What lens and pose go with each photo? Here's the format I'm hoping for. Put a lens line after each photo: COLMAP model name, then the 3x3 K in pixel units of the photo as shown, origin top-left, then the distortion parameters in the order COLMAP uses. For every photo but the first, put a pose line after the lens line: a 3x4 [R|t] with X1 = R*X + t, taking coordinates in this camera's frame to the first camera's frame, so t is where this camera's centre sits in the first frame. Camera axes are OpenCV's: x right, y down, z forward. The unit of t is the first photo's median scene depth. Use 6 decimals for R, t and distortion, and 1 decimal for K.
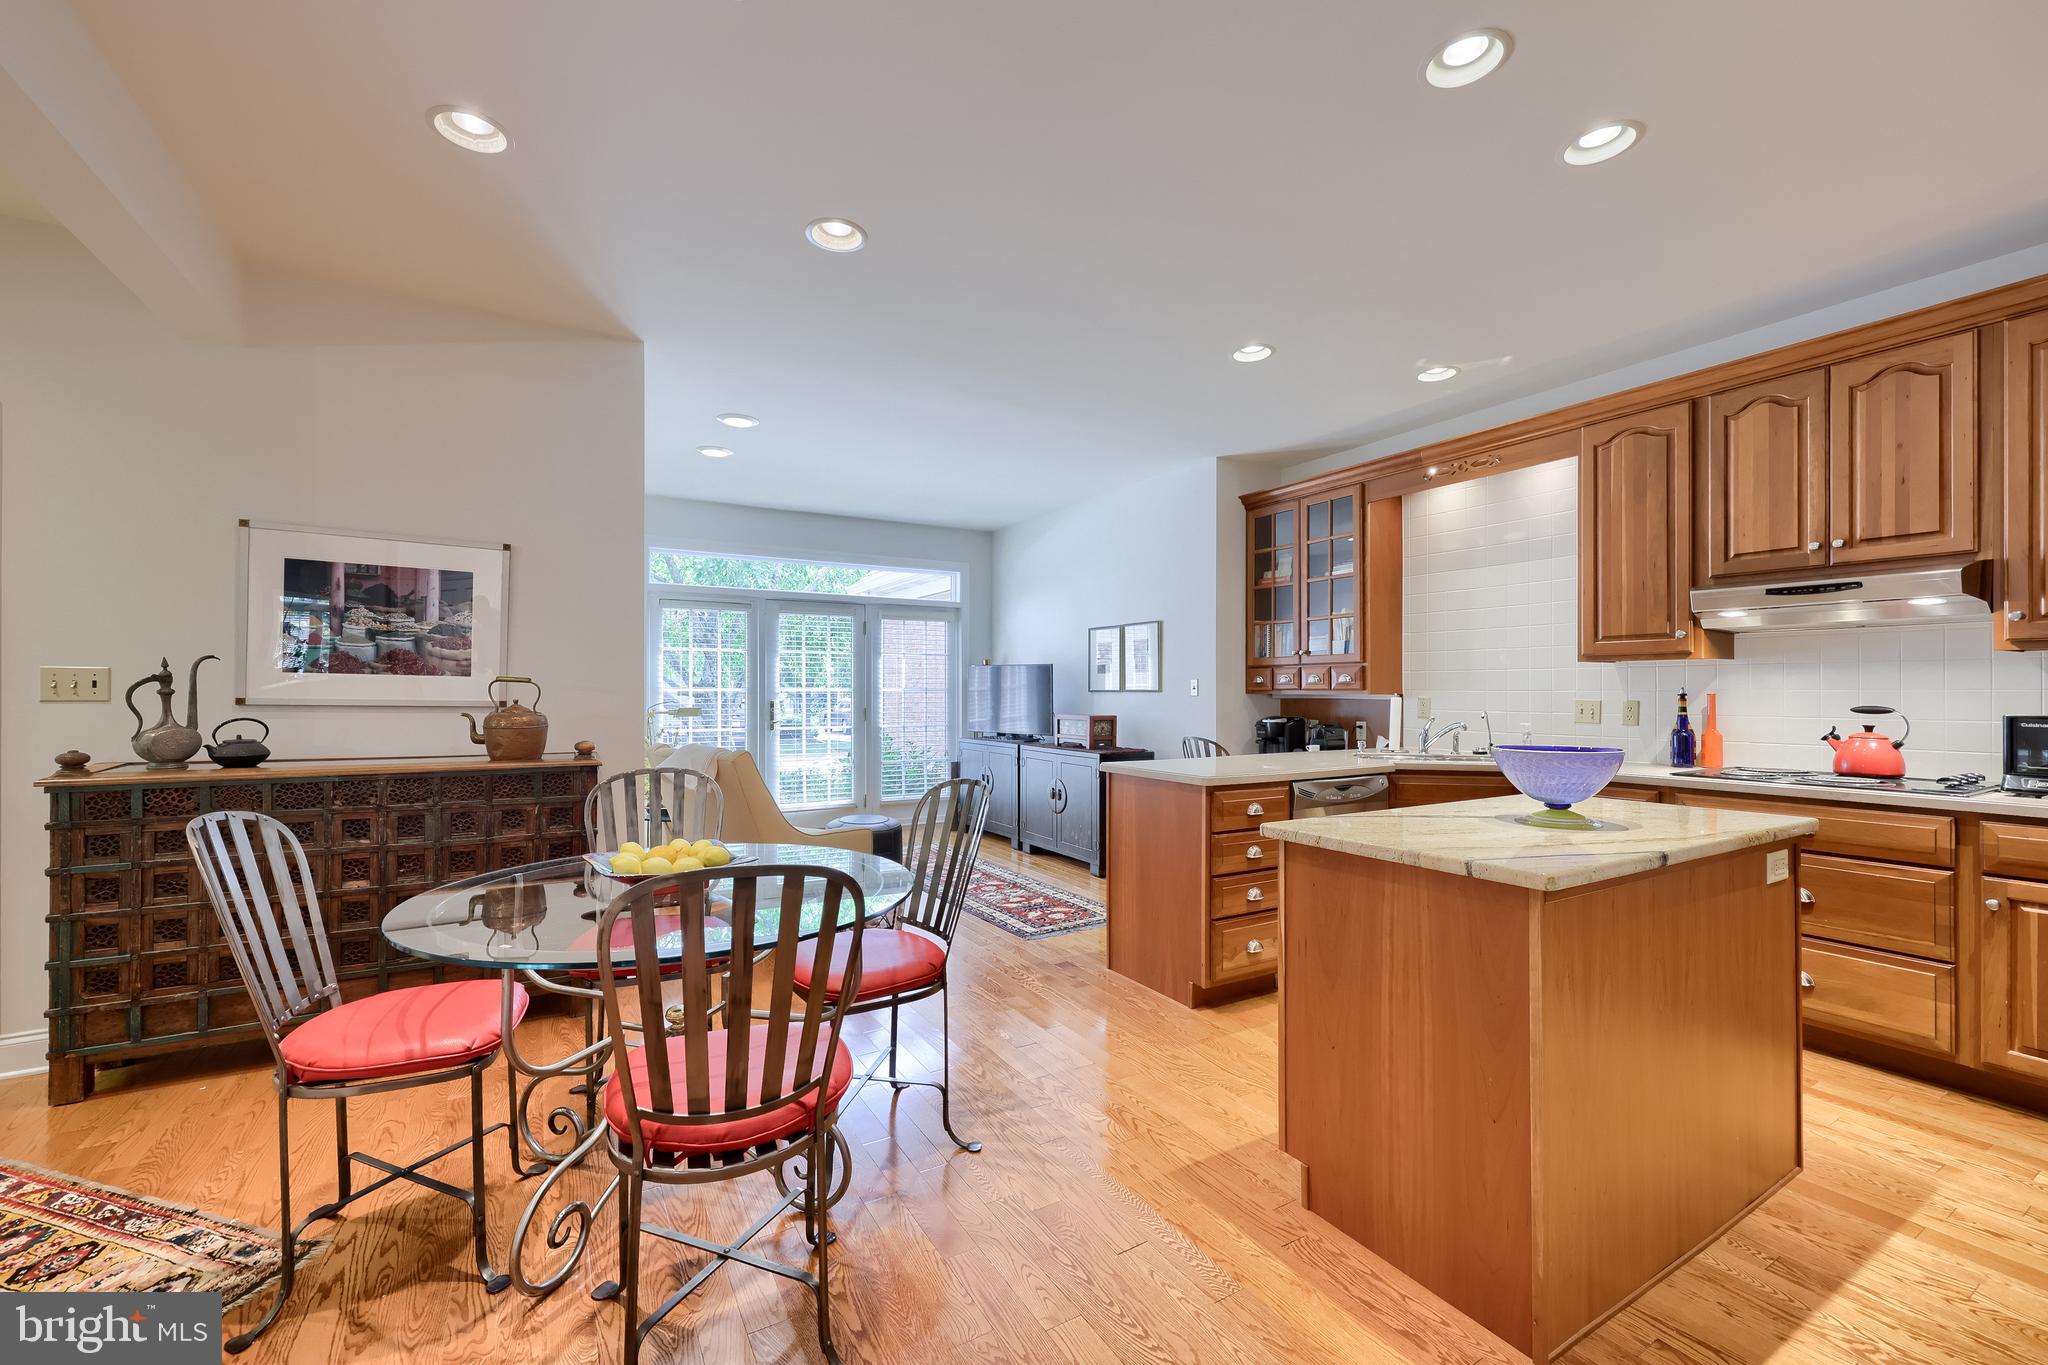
lens RADIAL K [[828.3, 0, 1034.0], [0, 828.3, 691.5], [0, 0, 1]] dist [0.002618, -0.001341]
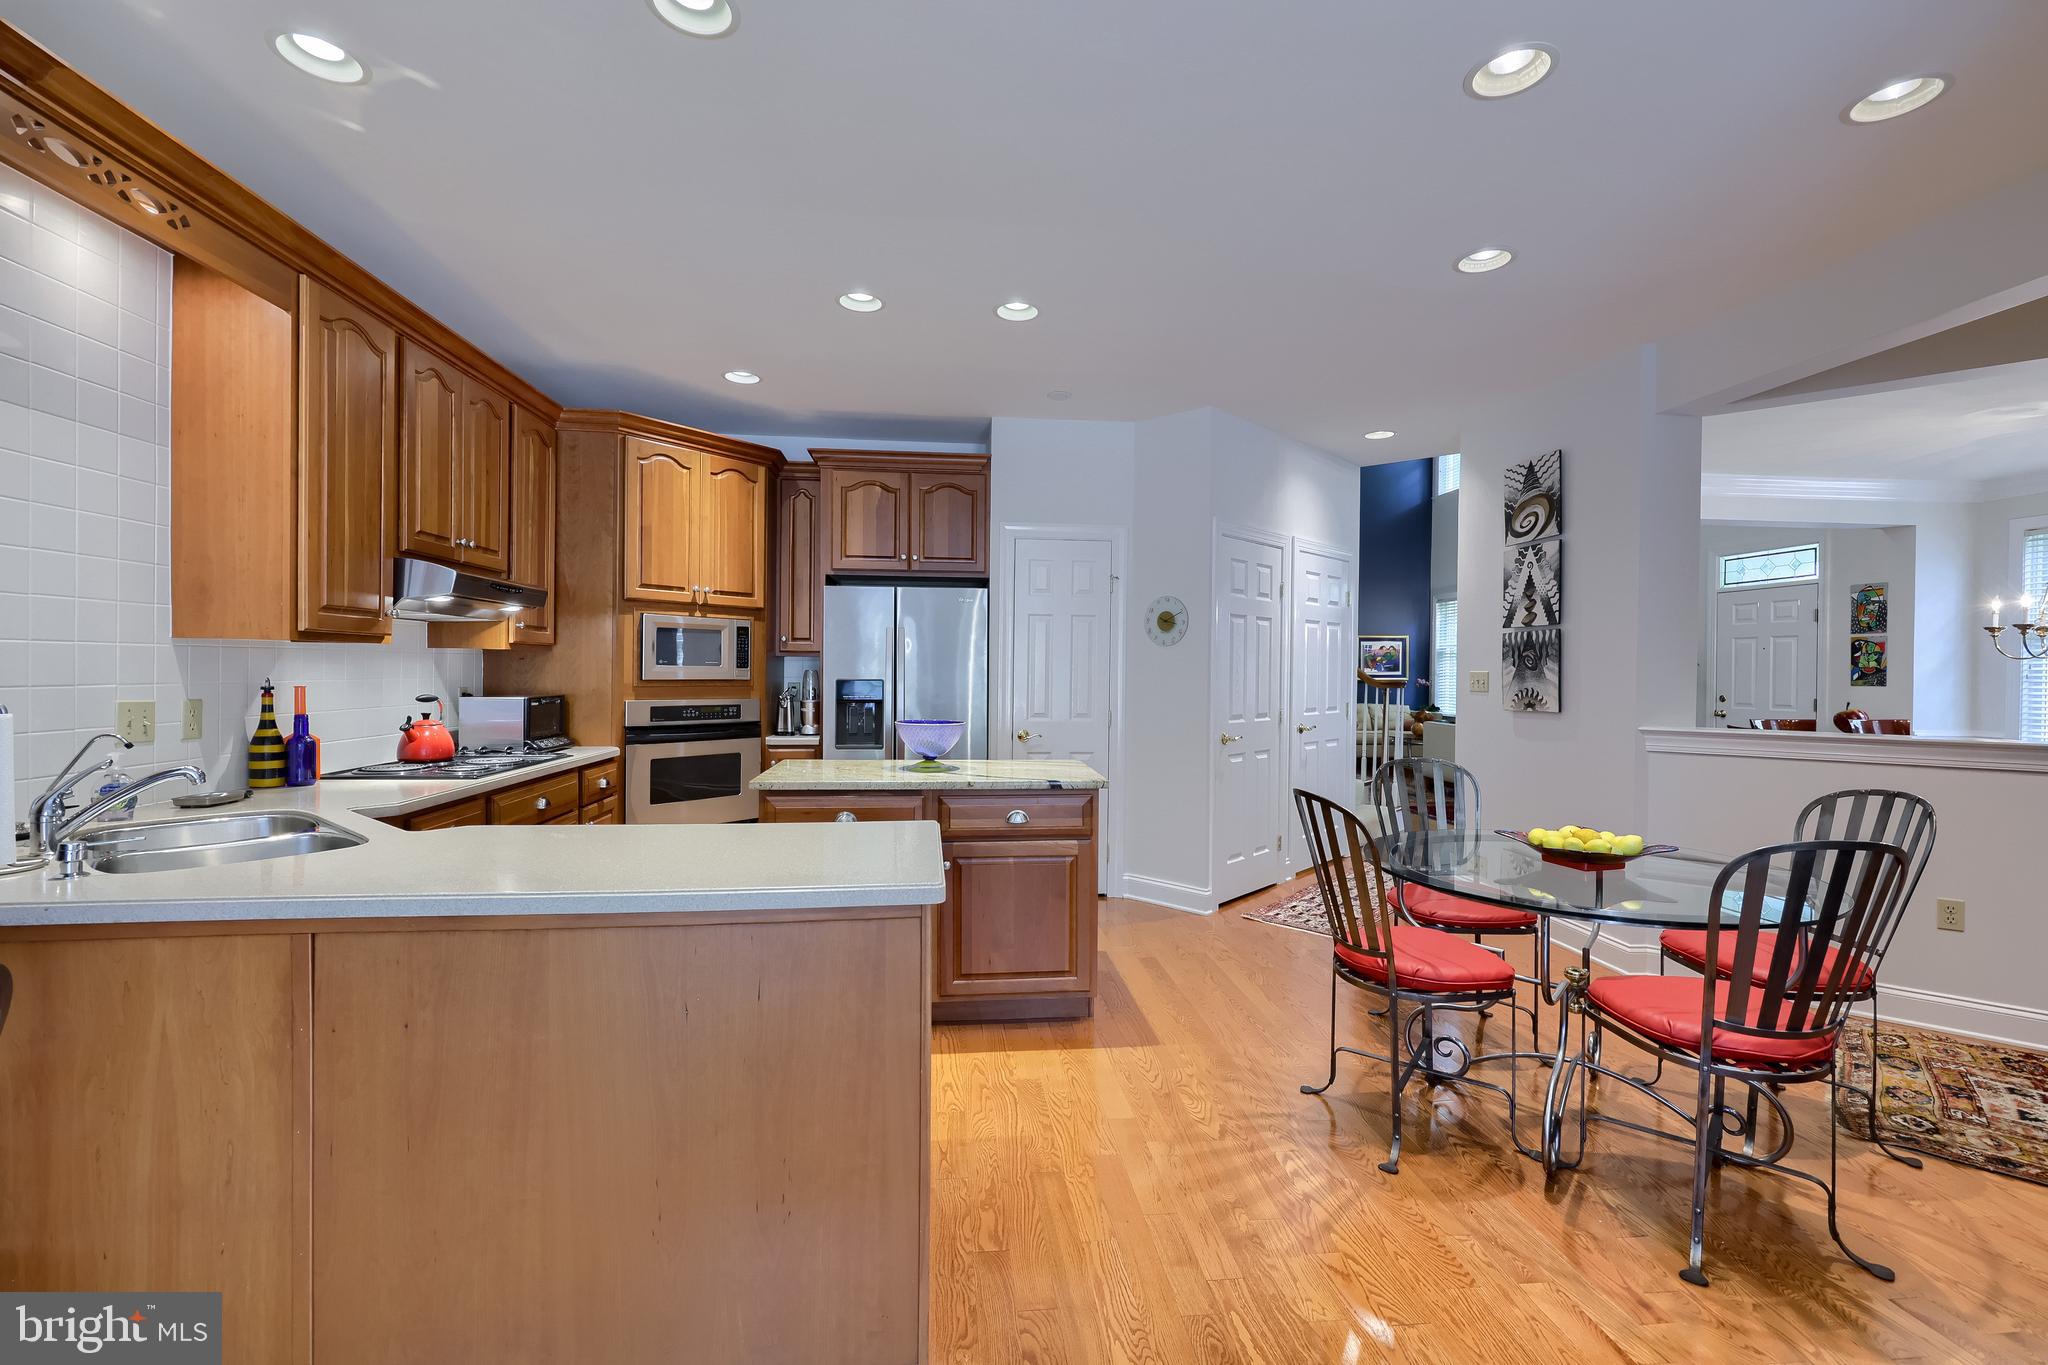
lens RADIAL K [[866.4, 0, 1006.5], [0, 866.4, 679.9], [0, 0, 1]] dist [-0.003573, 0.000681]
pose [[-0.895217, -0.016018, 0.445342, -0.134750], [-0.011107, 0.999845, 0.013636, -0.021723], [-0.445491, 0.007261, -0.895257, 1.443746]]
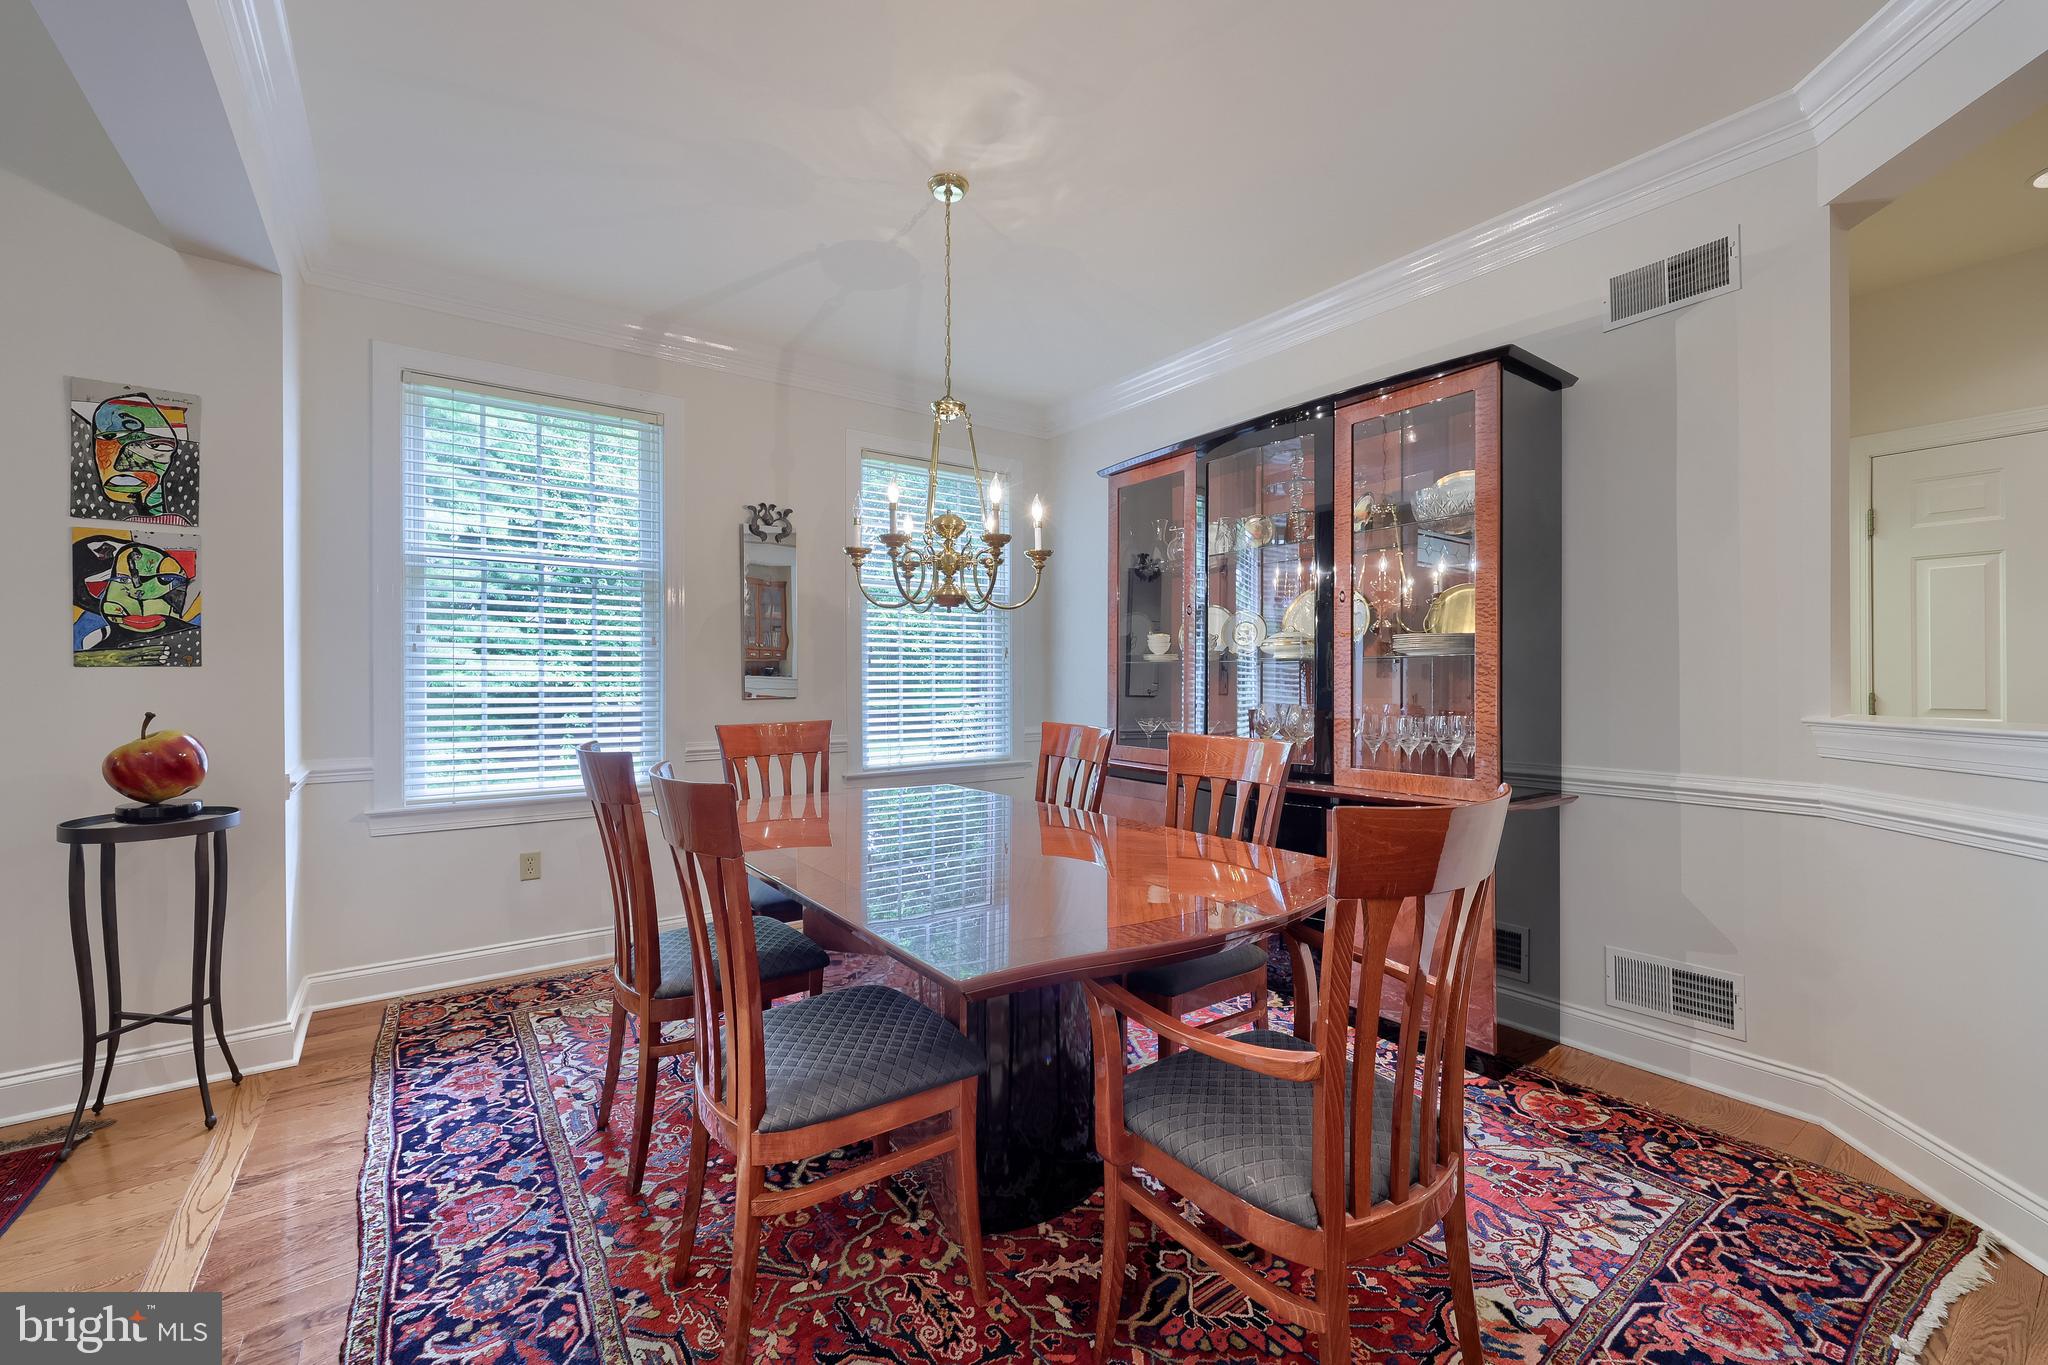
lens RADIAL K [[828.3, 0, 1026.2], [0, 828.3, 676.2], [0, 0, 1]] dist [0.002618, -0.001341]
pose [[0.068233, -0.007101, -0.997644, -0.275466], [0.001106, 0.999975, -0.007042, 0.010960], [0.997669, -0.000622, 0.068239, -0.498481]]
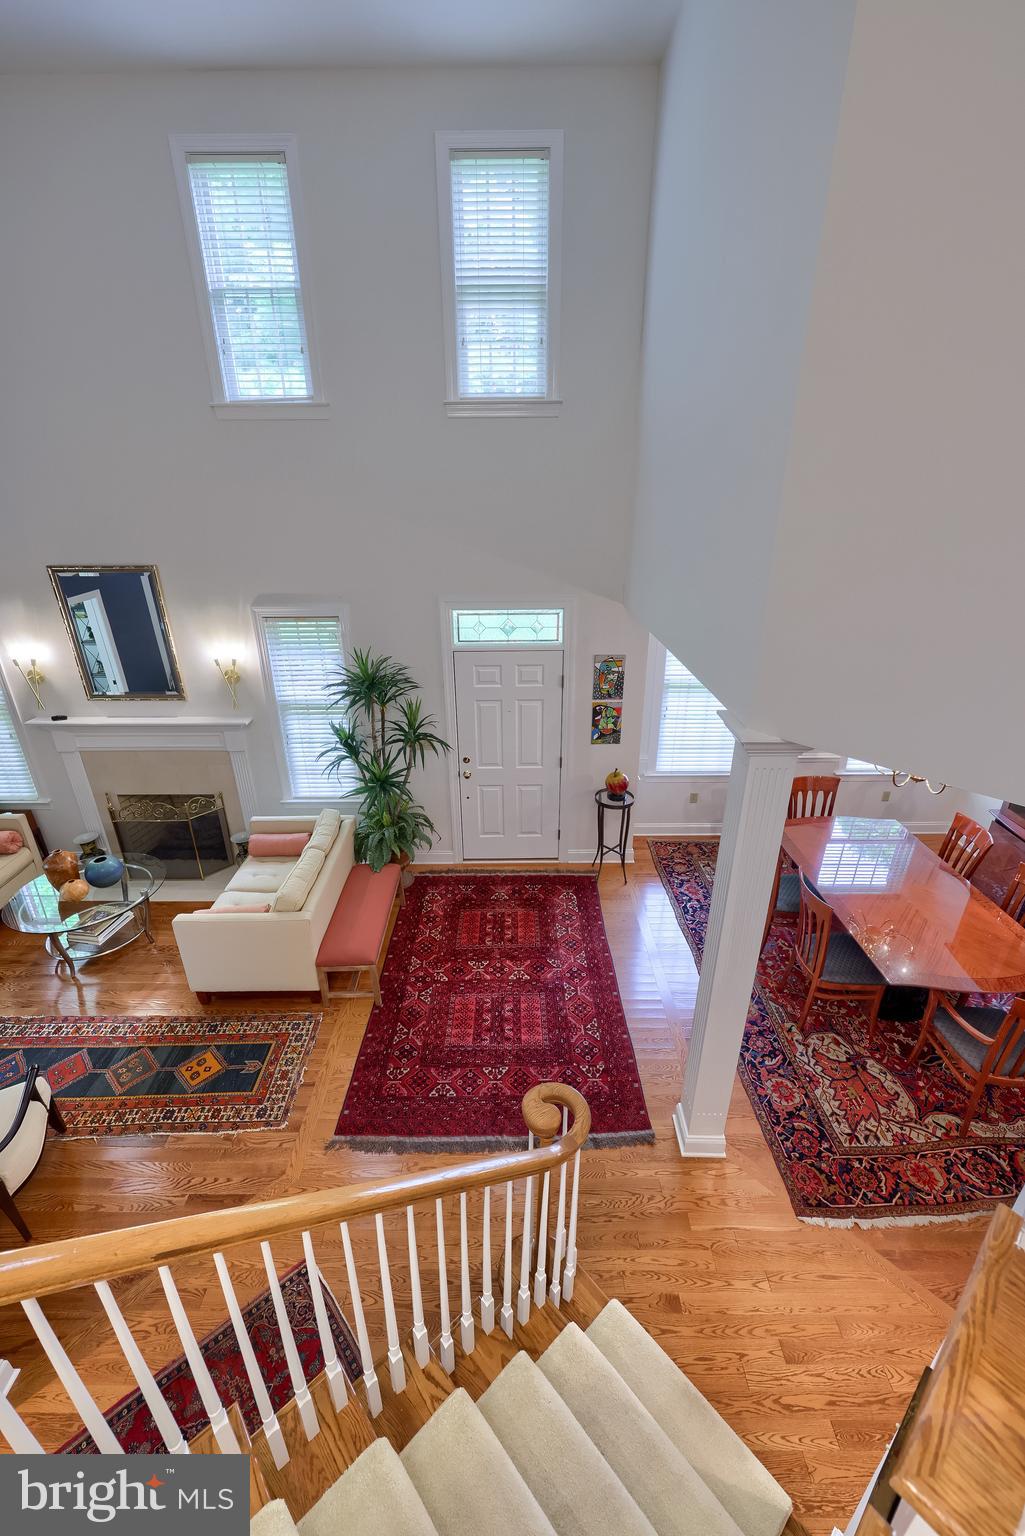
lens RADIAL K [[621.2, 0, 510.1], [0, 621.2, 768.7], [0, 0, 1]] dist [0.002618, -0.001341]
pose [[-0.527161, 0.352172, -0.773354, 0.366786], [0.003951, 0.911085, 0.412199, -0.602422], [0.849756, 0.214240, -0.481680, -0.616073]]
